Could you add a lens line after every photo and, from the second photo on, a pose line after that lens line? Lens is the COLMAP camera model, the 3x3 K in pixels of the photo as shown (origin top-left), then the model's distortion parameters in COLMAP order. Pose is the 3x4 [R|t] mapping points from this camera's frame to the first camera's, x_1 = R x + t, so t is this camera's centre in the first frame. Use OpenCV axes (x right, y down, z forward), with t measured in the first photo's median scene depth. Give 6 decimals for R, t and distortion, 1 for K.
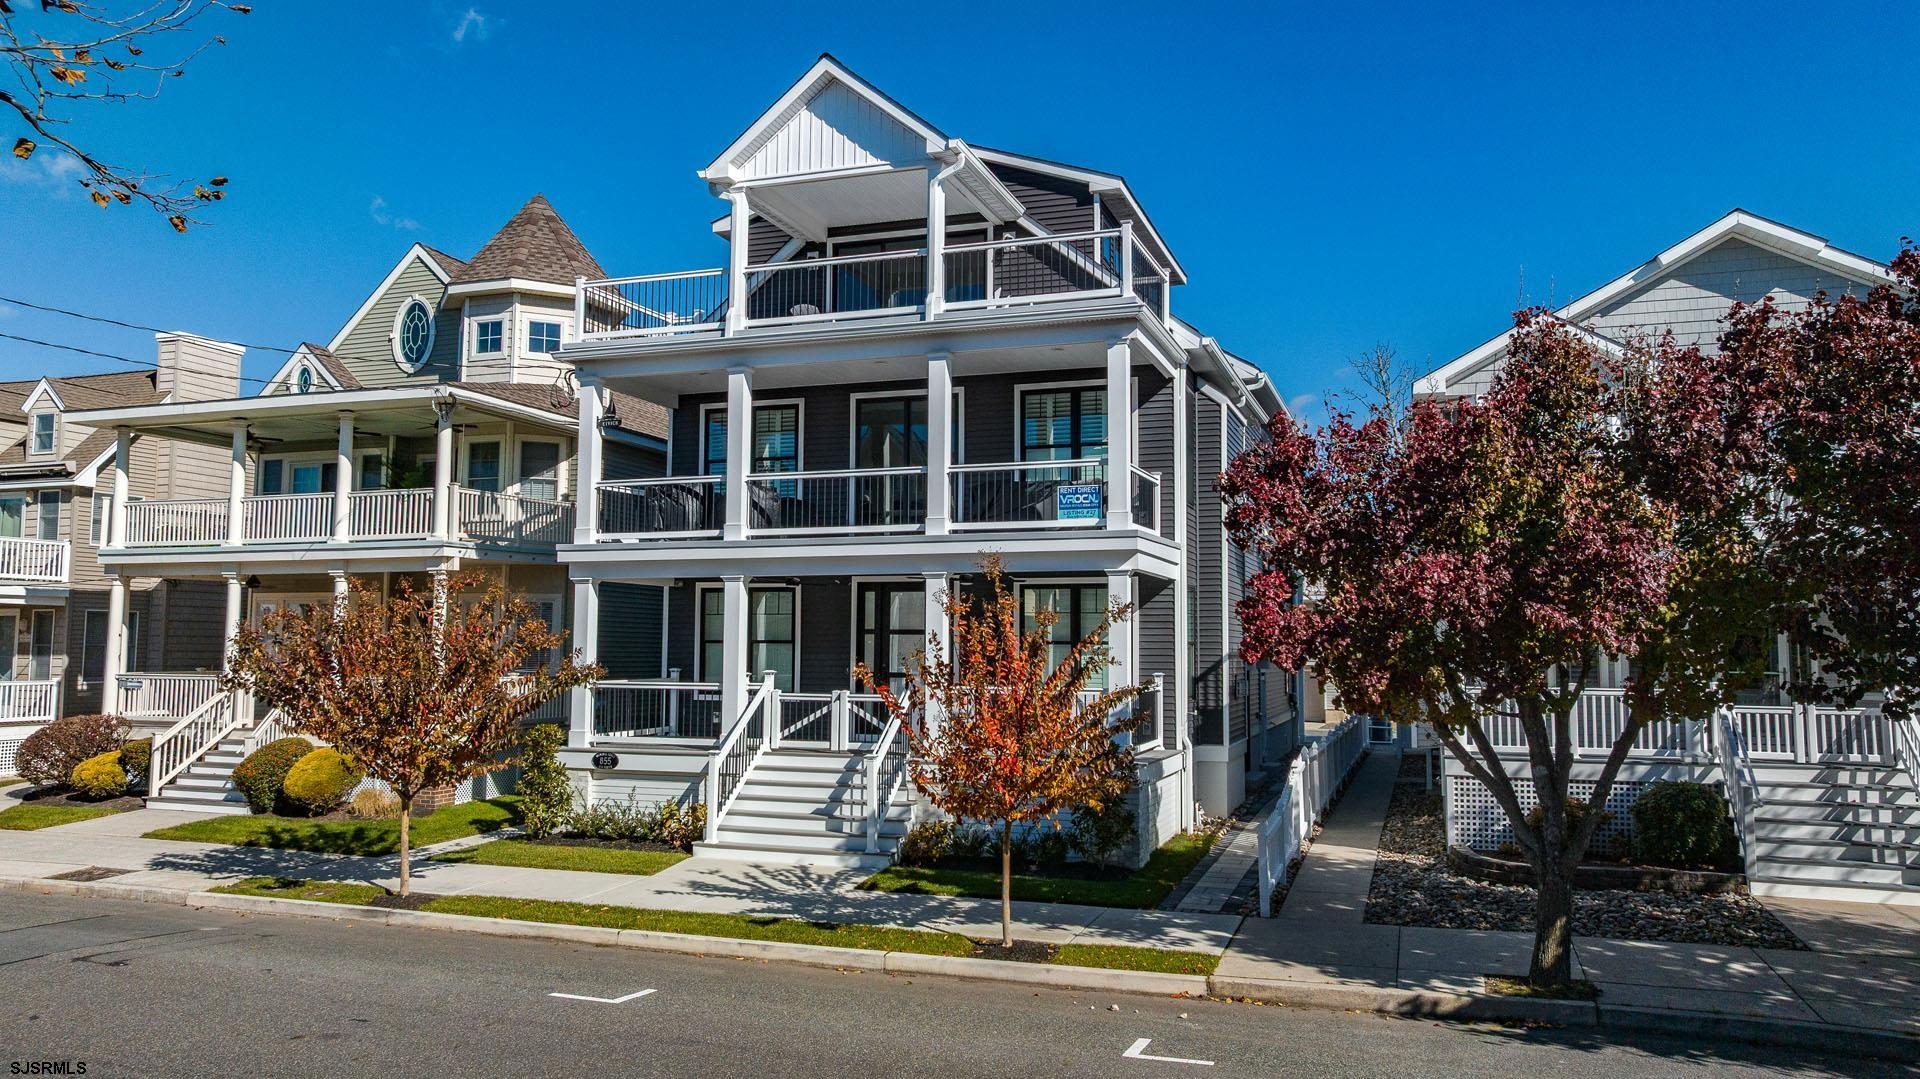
lens RADIAL K [[1357.2, 0, 960.0], [0, 1357.2, 539.5], [0, 0, 1]] dist [-0.027445, -0.000341]
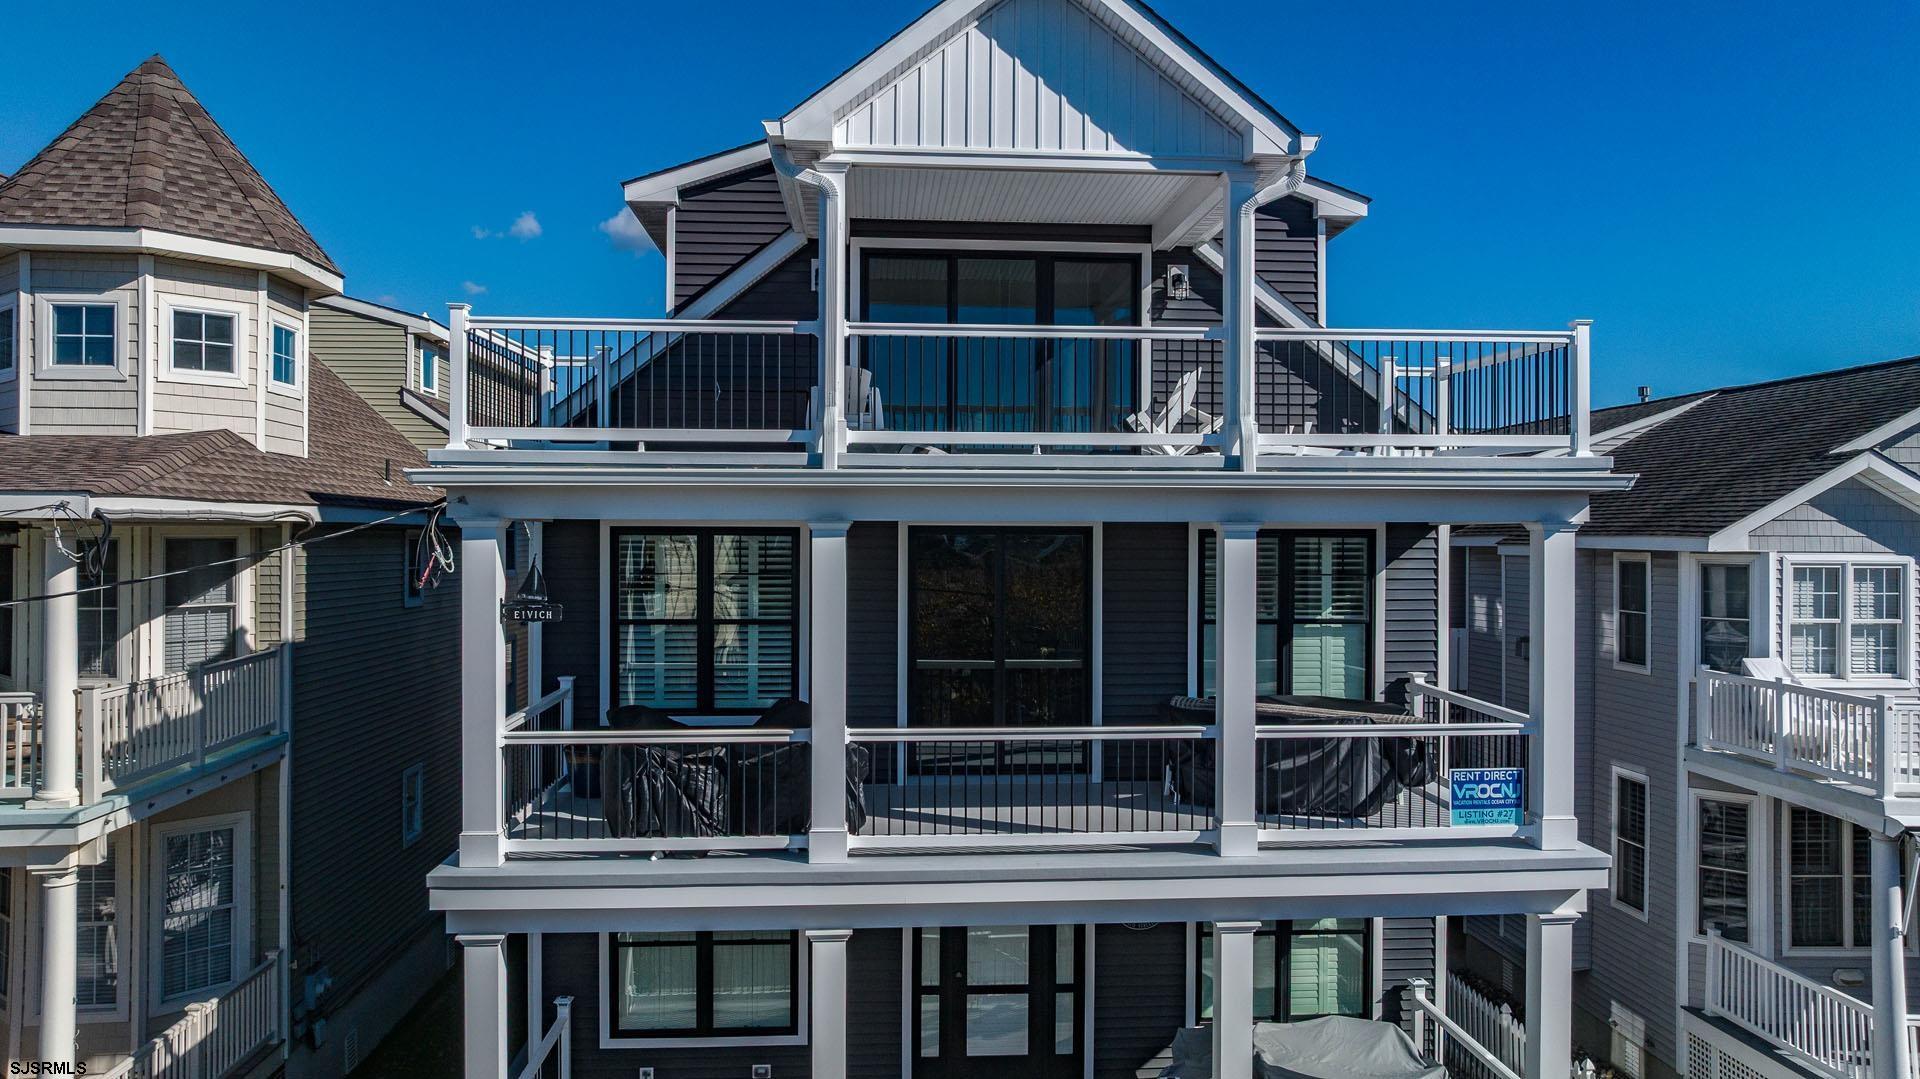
lens RADIAL K [[1358.7, 0, 965.7], [0, 1358.7, 540.1], [0, 0, 1]] dist [-0.029580, 0.024921]
pose [[0.919813, -0.003374, 0.392342, -0.301265], [-0.030079, 0.996414, 0.079088, -0.153710], [-0.391202, -0.084548, 0.916413, 0.483122]]
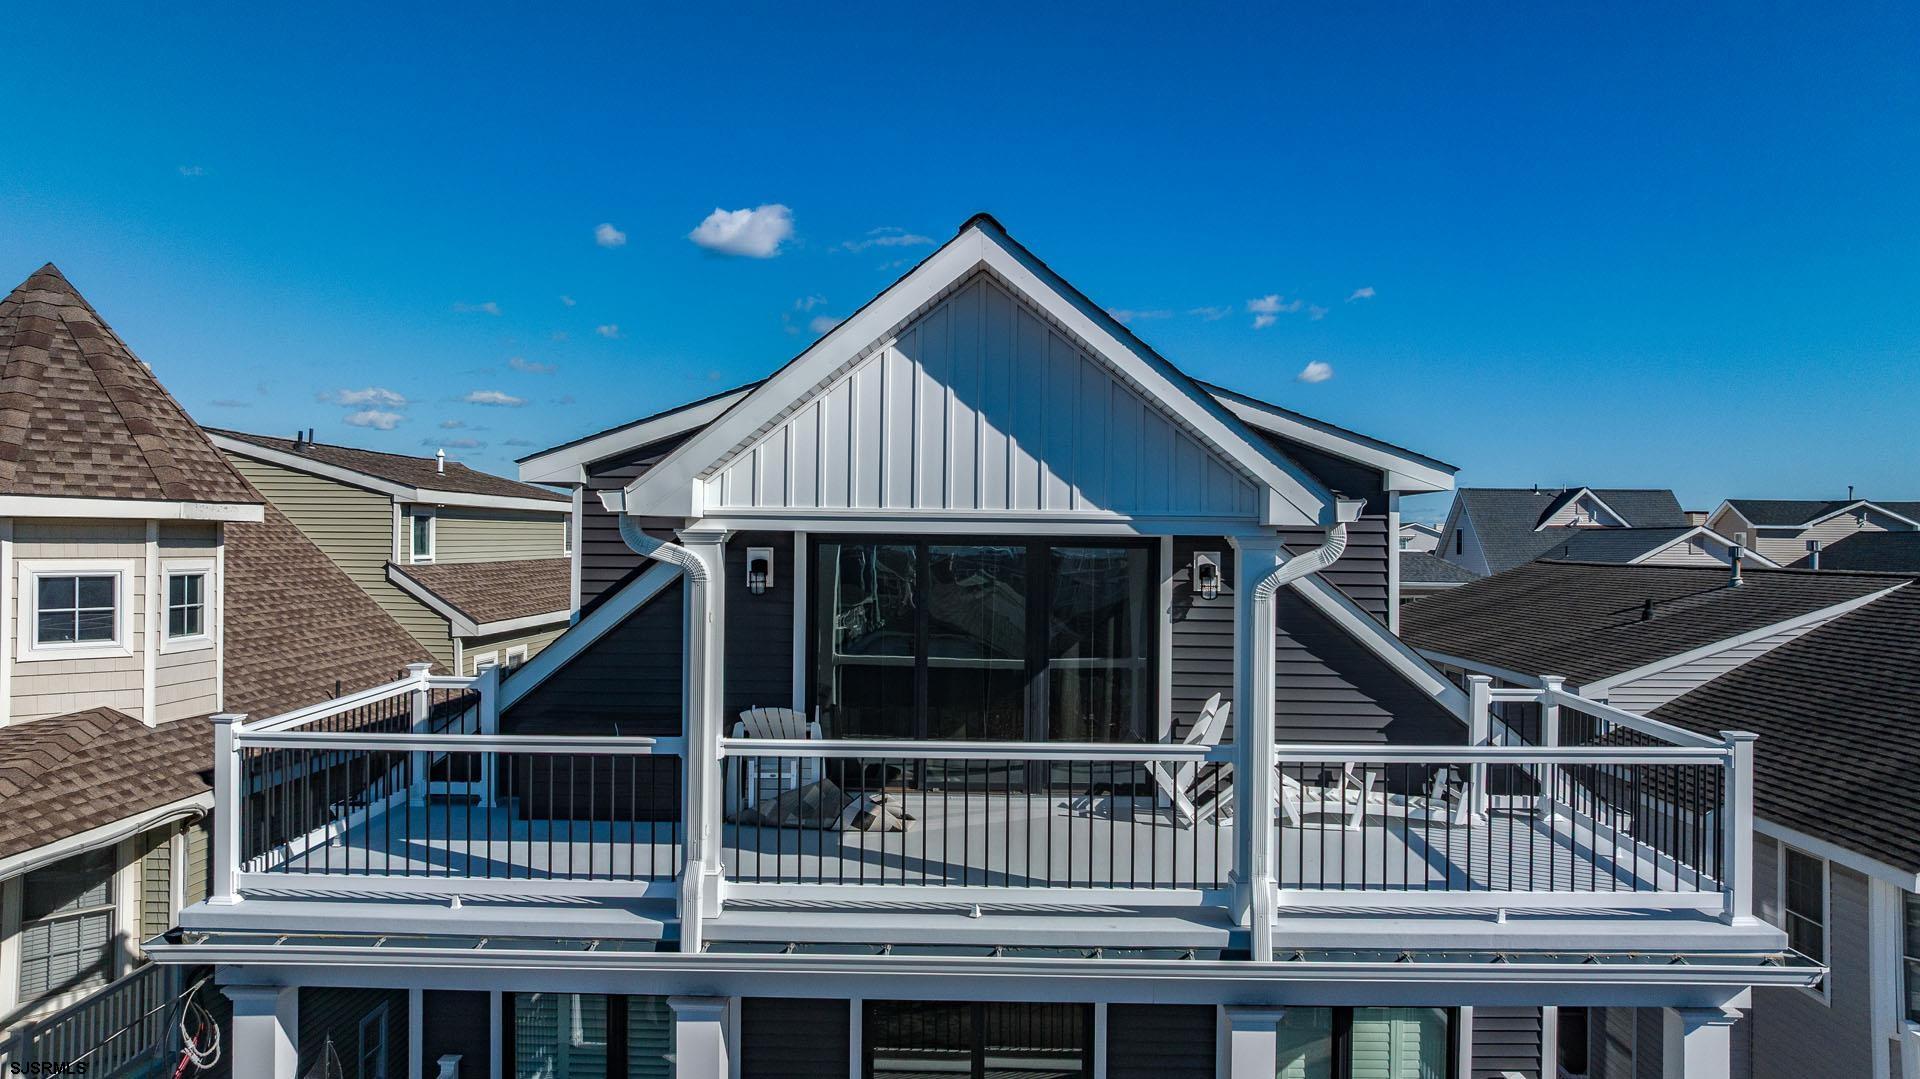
lens RADIAL K [[1362.3, 0, 964.2], [0, 1362.3, 538.1], [0, 0, 1]] dist [-0.050649, 0.068172]
pose [[0.951220, 0.003225, 0.308496, -0.201209], [-0.028595, 0.996563, 0.077750, -0.275315], [-0.307184, -0.082779, 0.948043, 0.588286]]
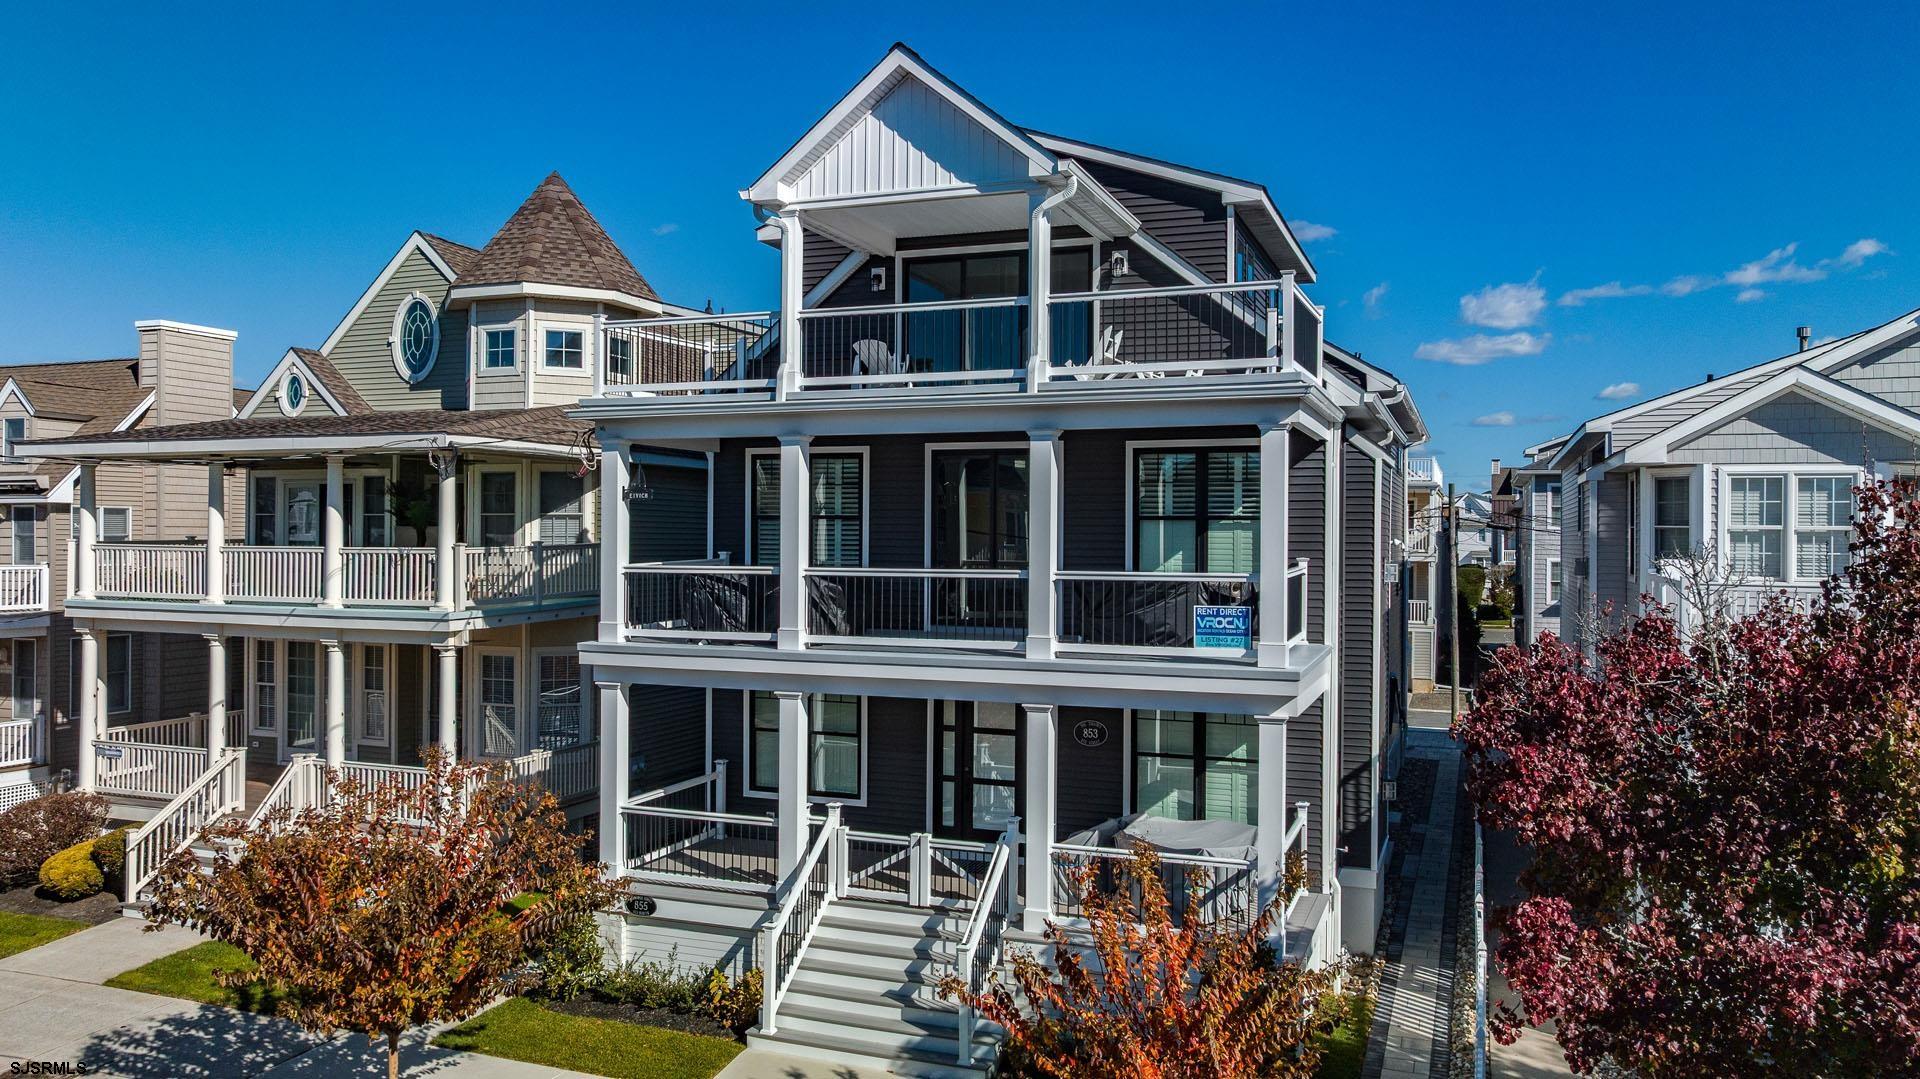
lens RADIAL K [[1351.9, 0, 960.0], [0, 1351.9, 539.5], [0, 0, 1]] dist [-0.022003, -0.000456]
pose [[0.999536, 0.000985, -0.030439, -0.036178], [0.001570, 0.996482, 0.083790, -0.125906], [0.030414, -0.083799, 0.996018, 0.179155]]
